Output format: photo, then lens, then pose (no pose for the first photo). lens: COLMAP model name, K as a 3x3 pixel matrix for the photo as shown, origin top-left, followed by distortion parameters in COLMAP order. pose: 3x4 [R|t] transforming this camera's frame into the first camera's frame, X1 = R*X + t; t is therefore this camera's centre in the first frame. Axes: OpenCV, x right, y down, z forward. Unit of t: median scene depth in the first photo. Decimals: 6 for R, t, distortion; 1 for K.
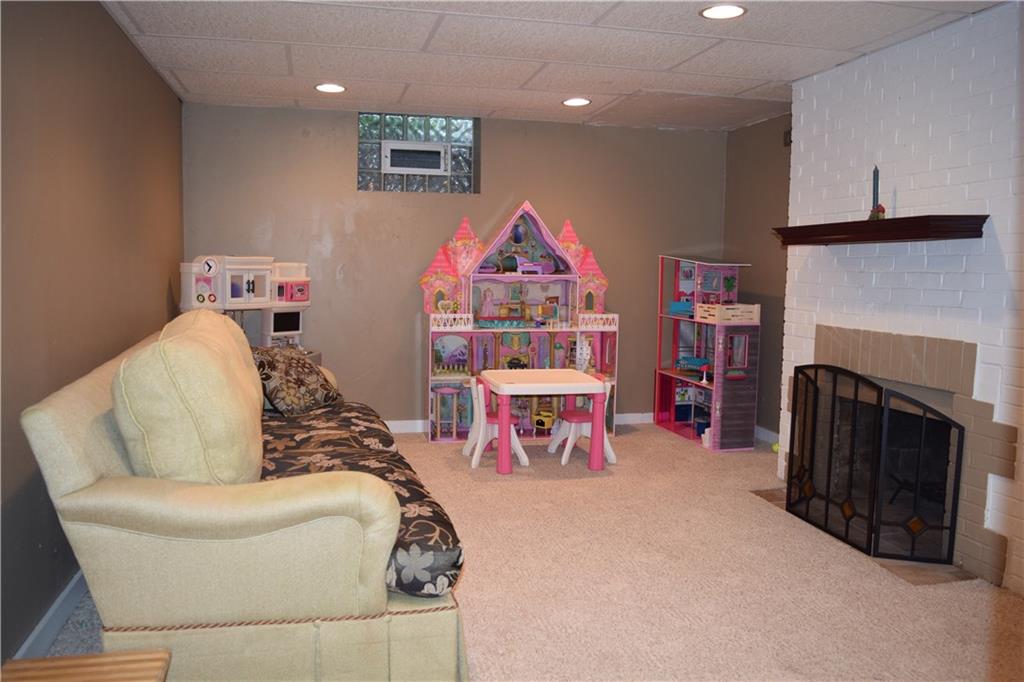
lens RADIAL K [[802.1, 0, 512.0], [0, 802.1, 341.0], [0, 0, 1]] dist [-0.096852, 0.022594]
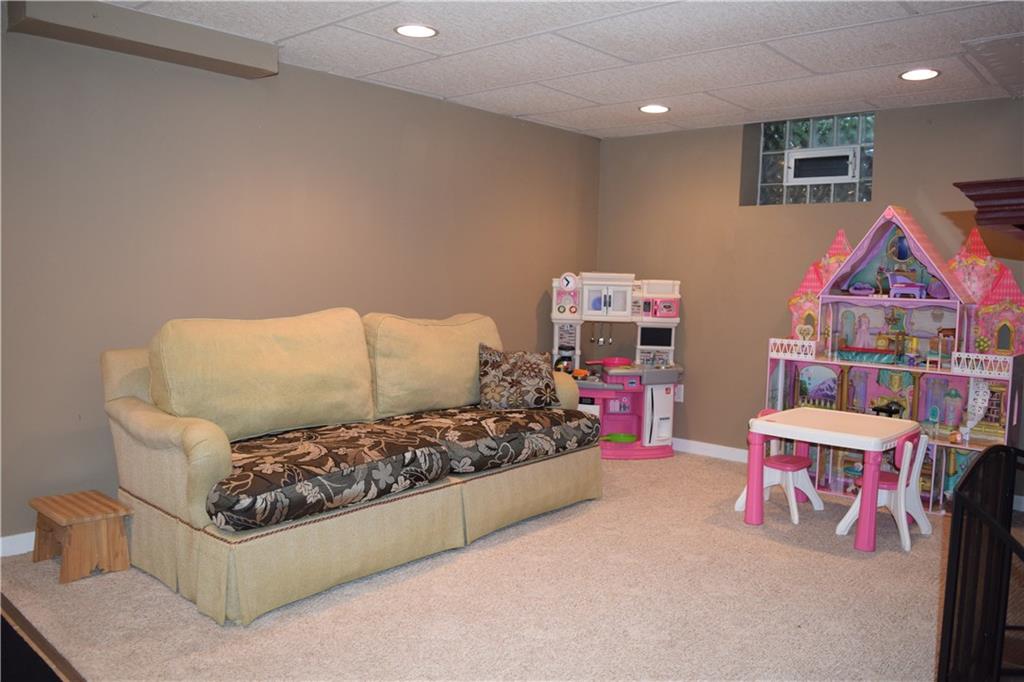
lens RADIAL K [[802.1, 0, 512.0], [0, 802.1, 341.0], [0, 0, 1]] dist [-0.096852, 0.022594]
pose [[0.558048, 0.065775, -0.827198, 0.451225], [-0.092823, 0.995545, 0.016541, -0.017297], [0.824601, 0.067552, 0.561667, 0.243944]]
